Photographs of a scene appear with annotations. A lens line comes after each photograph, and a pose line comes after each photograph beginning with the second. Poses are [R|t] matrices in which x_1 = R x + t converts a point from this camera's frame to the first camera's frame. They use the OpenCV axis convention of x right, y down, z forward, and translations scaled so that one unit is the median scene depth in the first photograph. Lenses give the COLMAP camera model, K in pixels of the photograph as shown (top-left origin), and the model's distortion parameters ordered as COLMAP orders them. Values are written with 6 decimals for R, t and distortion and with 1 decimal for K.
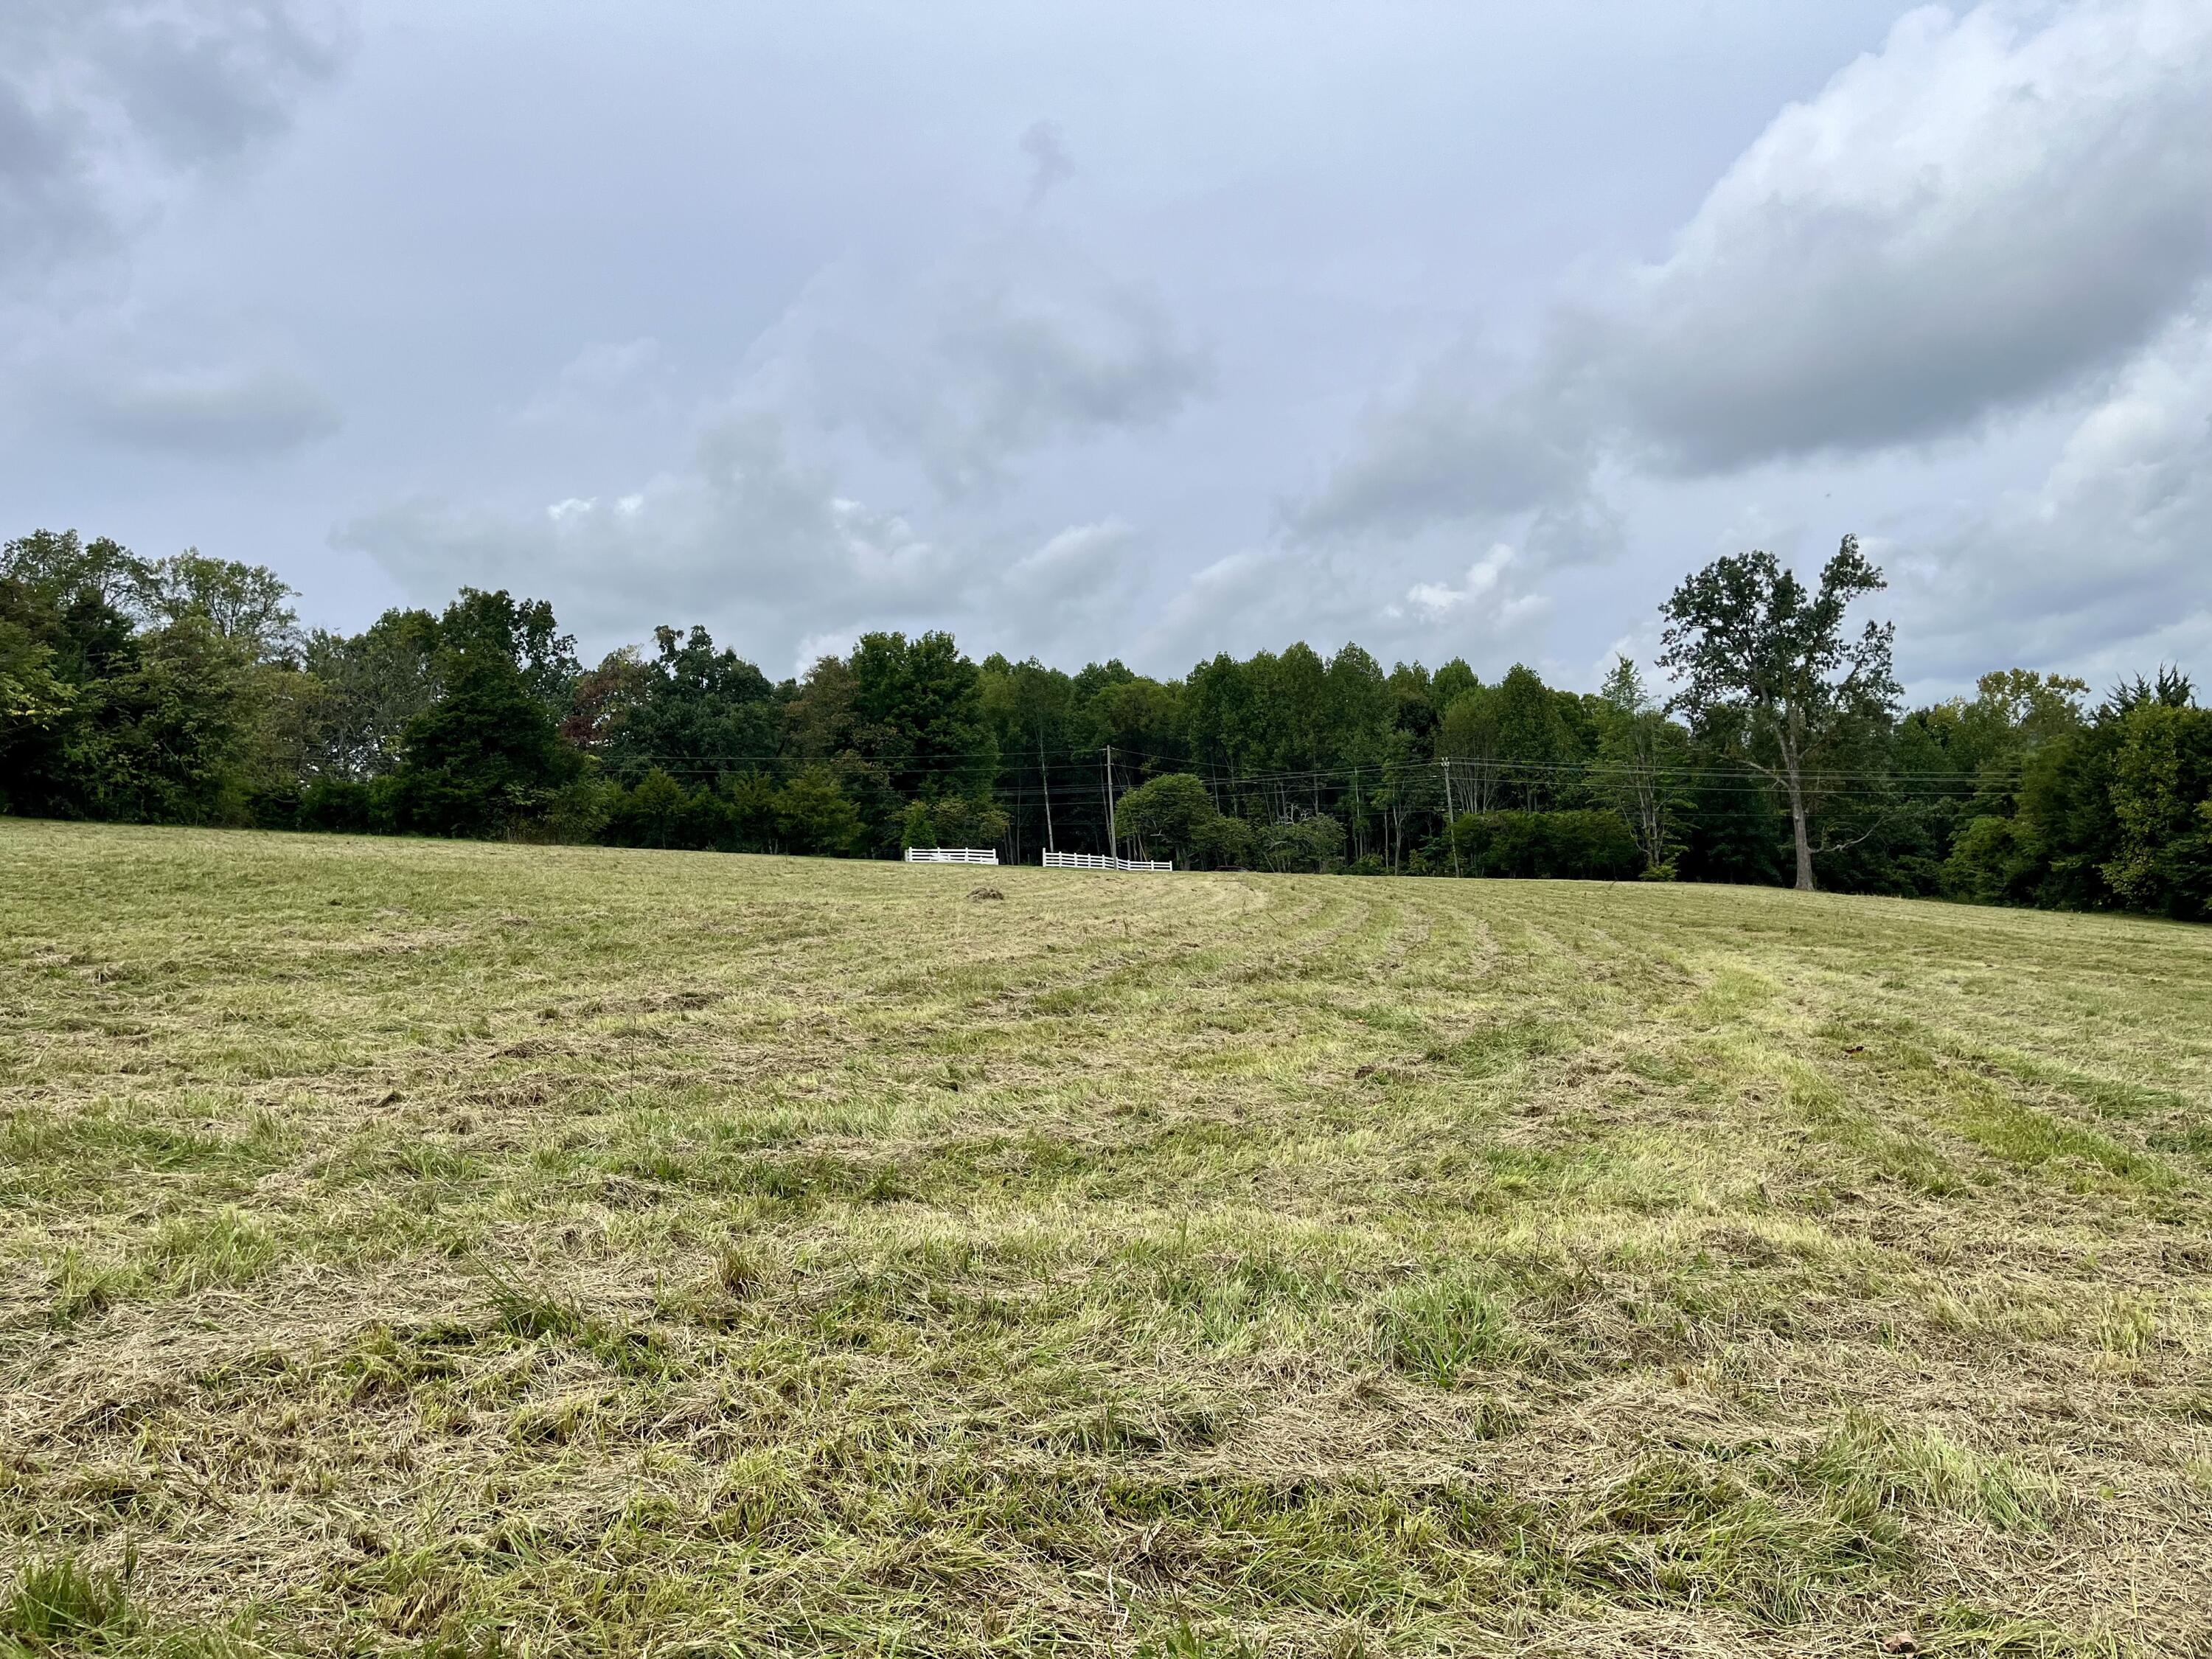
lens RADIAL K [[1661.8, 0, 1144.3], [0, 1661.8, 811.1], [0, 0, 1]] dist [0.075162, -0.097184]
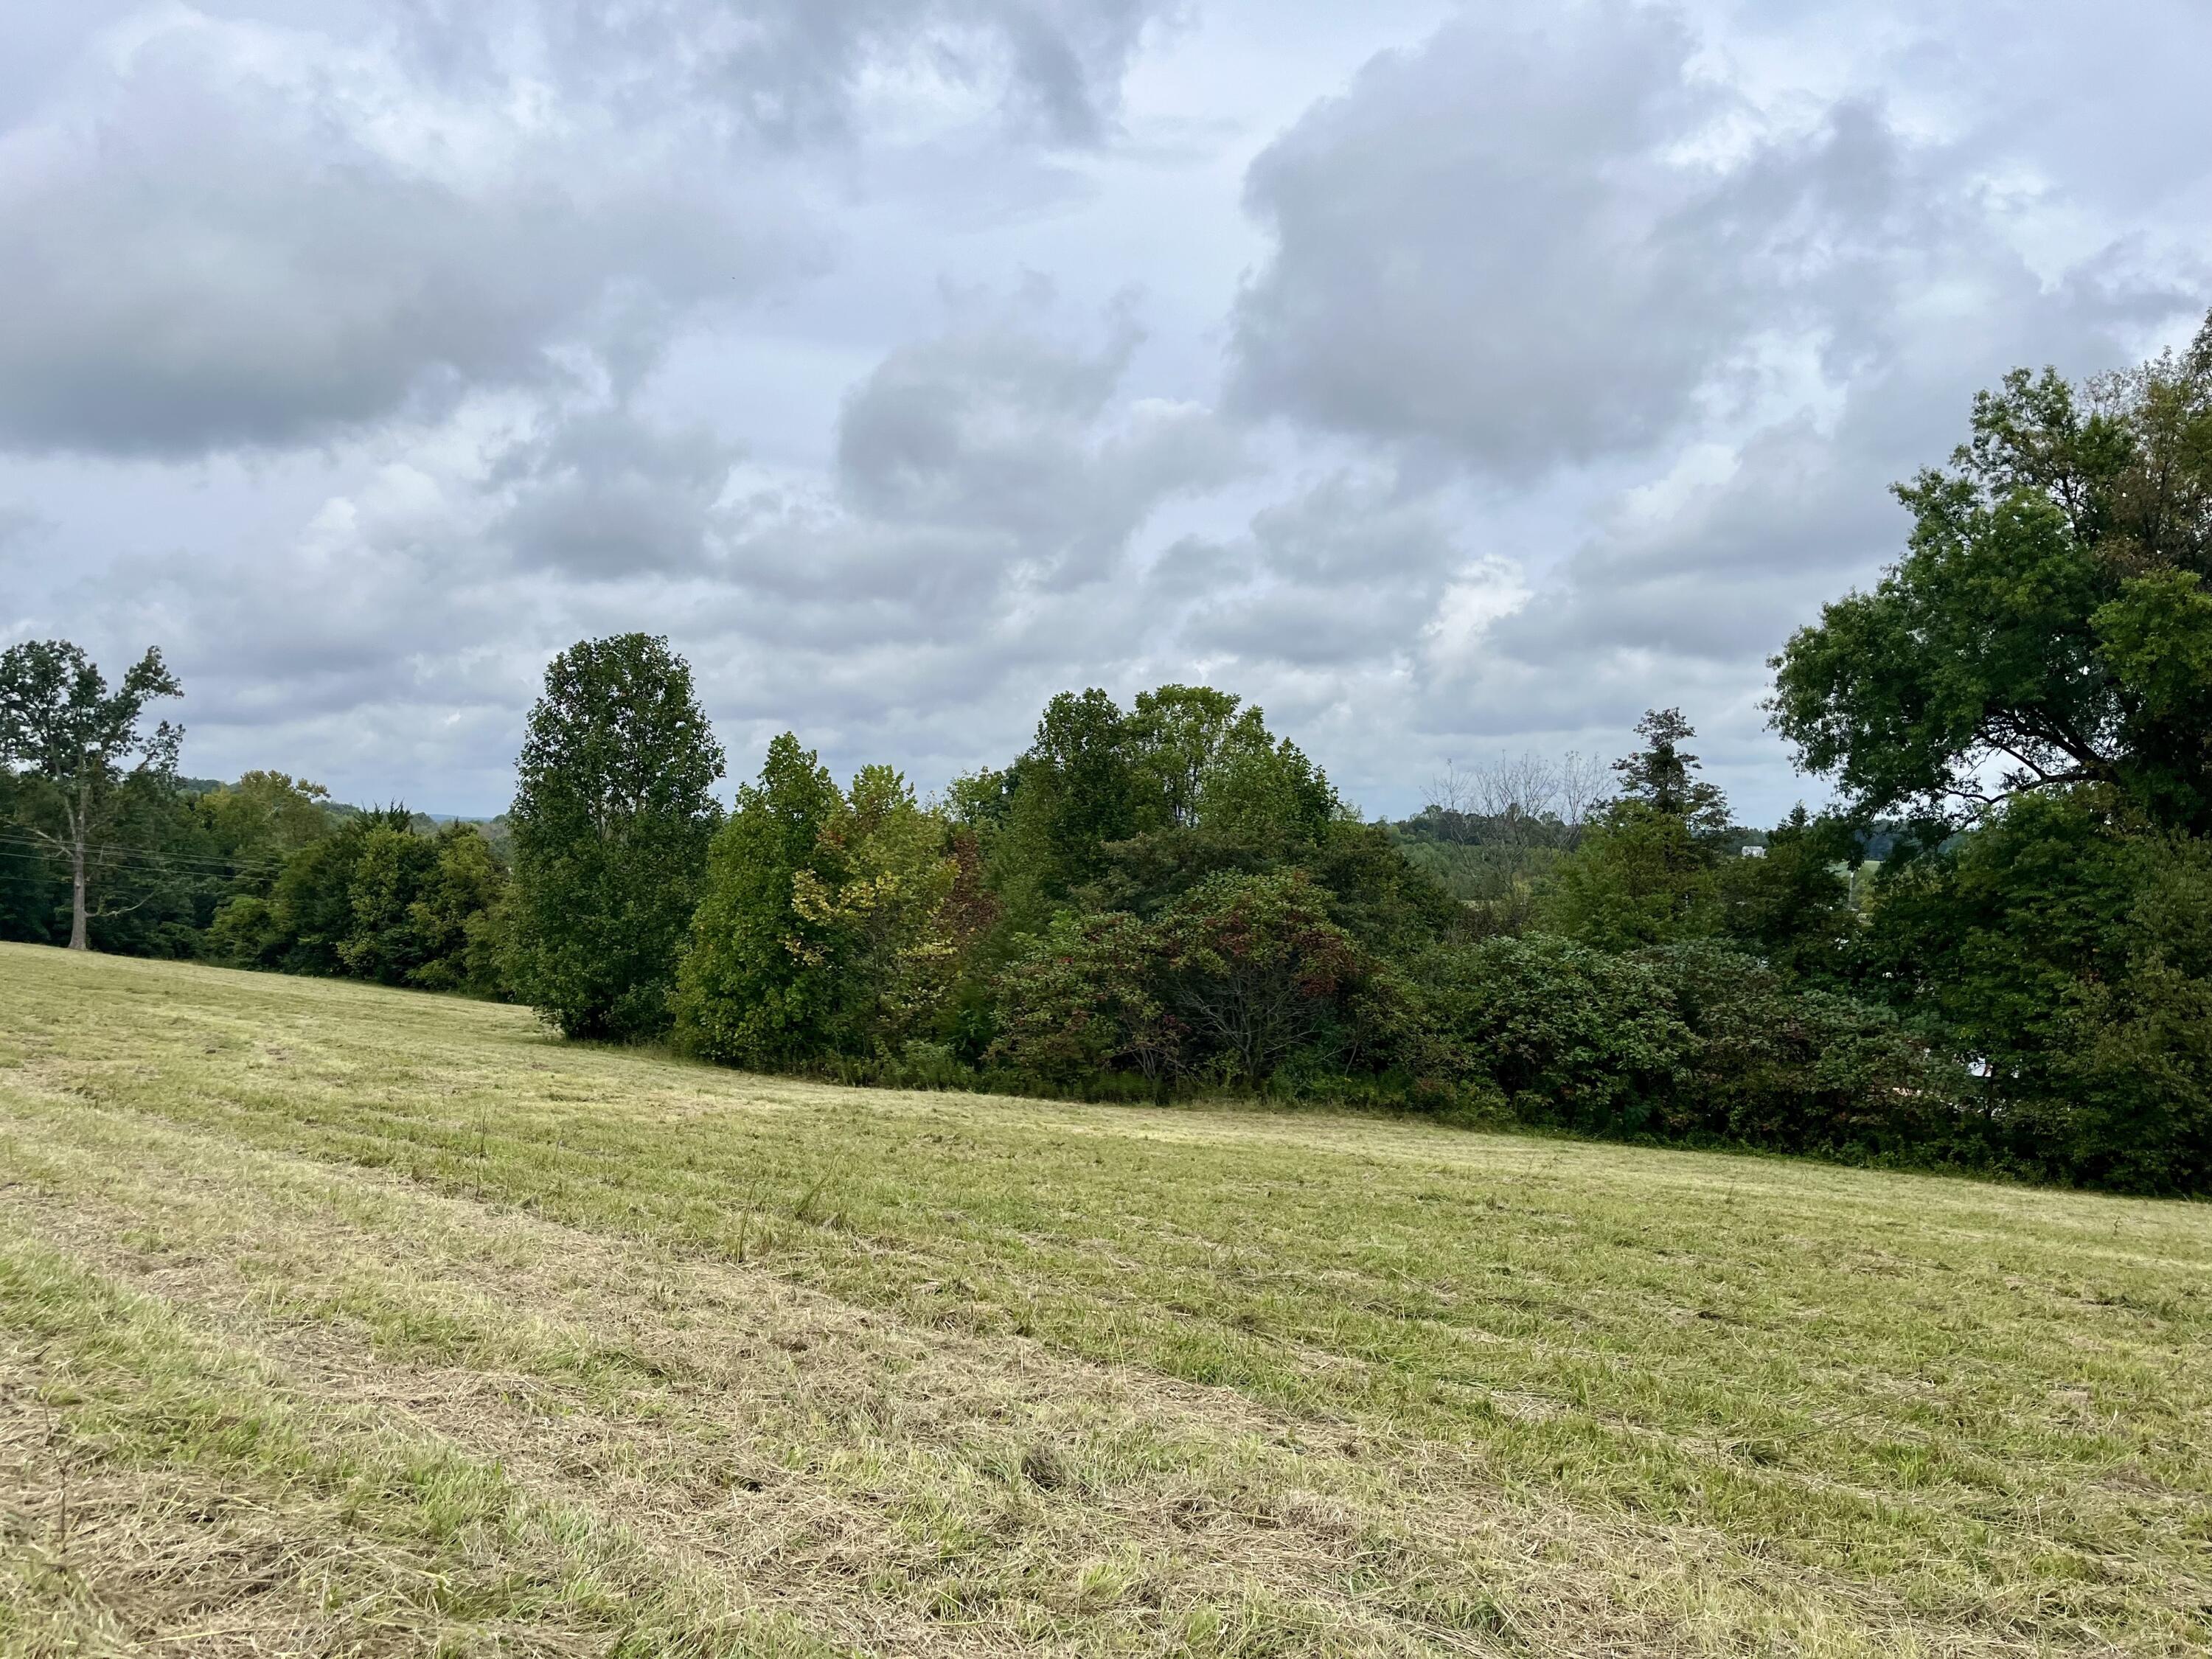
lens RADIAL K [[1661.8, 0, 1087.7], [0, 1661.8, 848.0], [0, 0, 1]] dist [0.075162, -0.097184]
pose [[0.573498, 0.090877, 0.814151, -0.139949], [-0.082867, 0.995166, -0.052710, -0.016706], [-0.815005, -0.037237, 0.578256, -0.195406]]
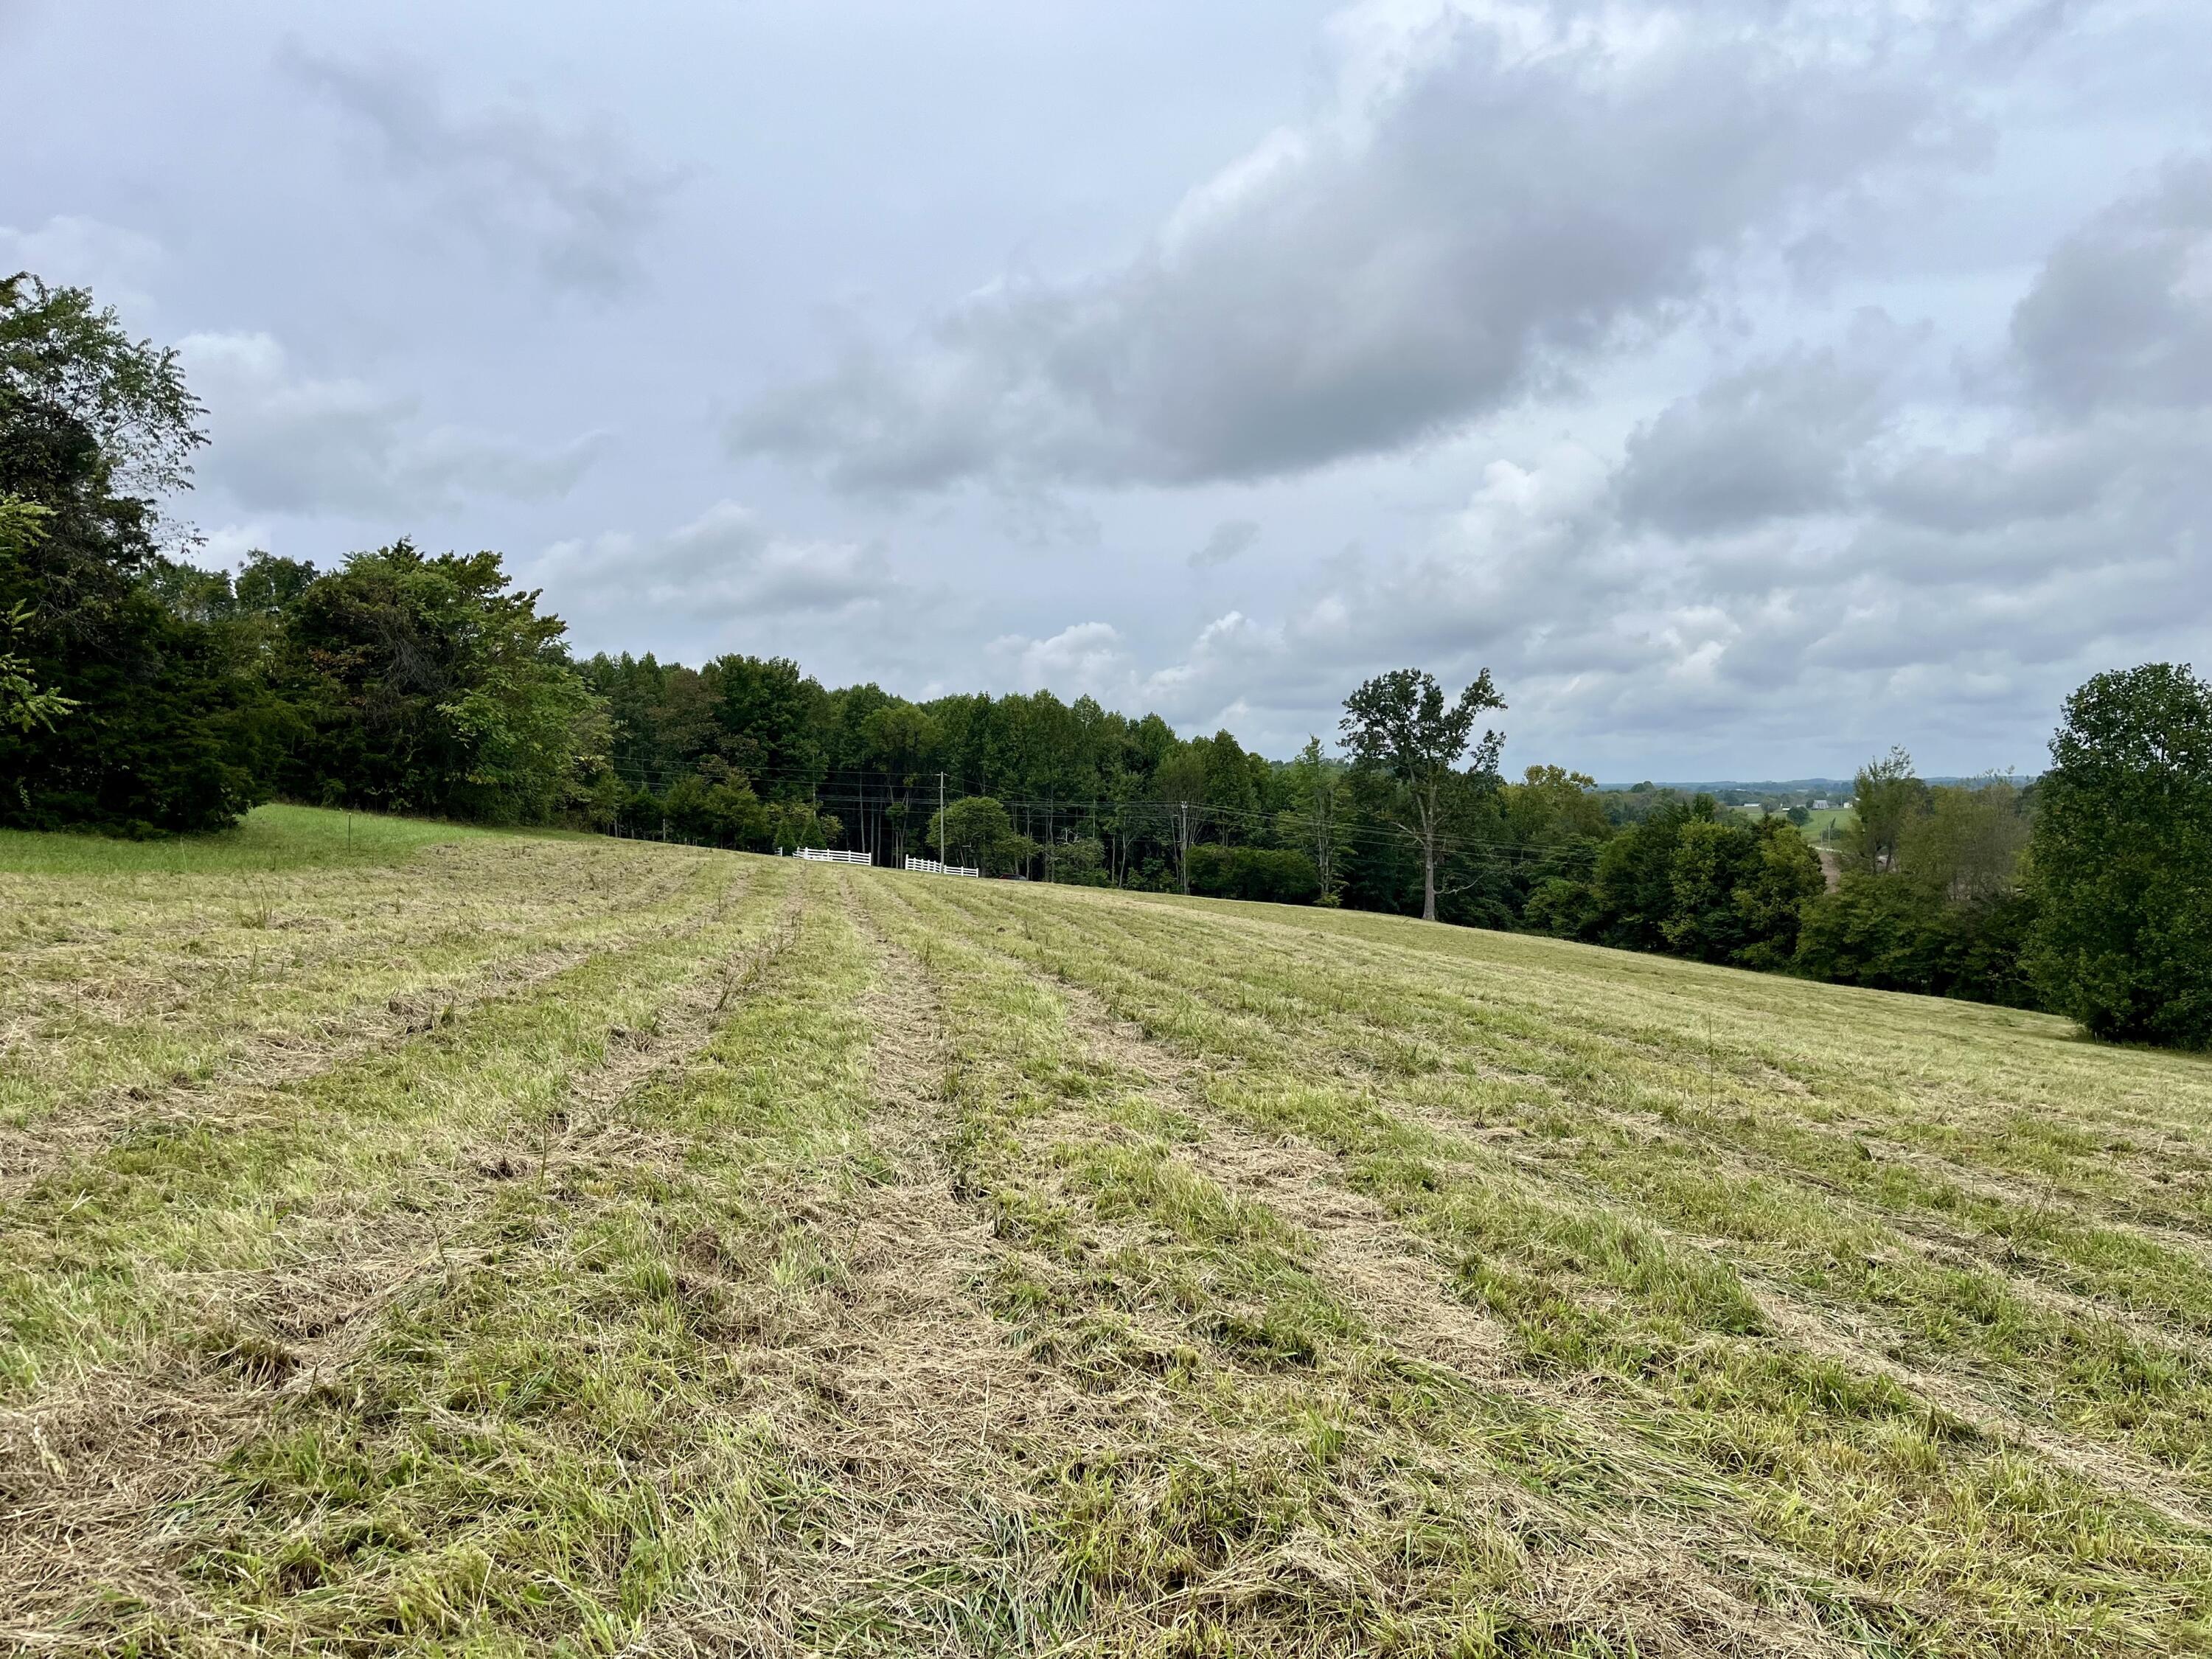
lens RADIAL K [[1661.8, 0, 1093.9], [0, 1661.8, 825.2], [0, 0, 1]] dist [0.075162, -0.097184]
pose [[0.945957, 0.074683, 0.315575, -0.295433], [-0.081966, 0.996586, 0.009848, -0.021279], [-0.313763, -0.035182, 0.948849, -0.199417]]
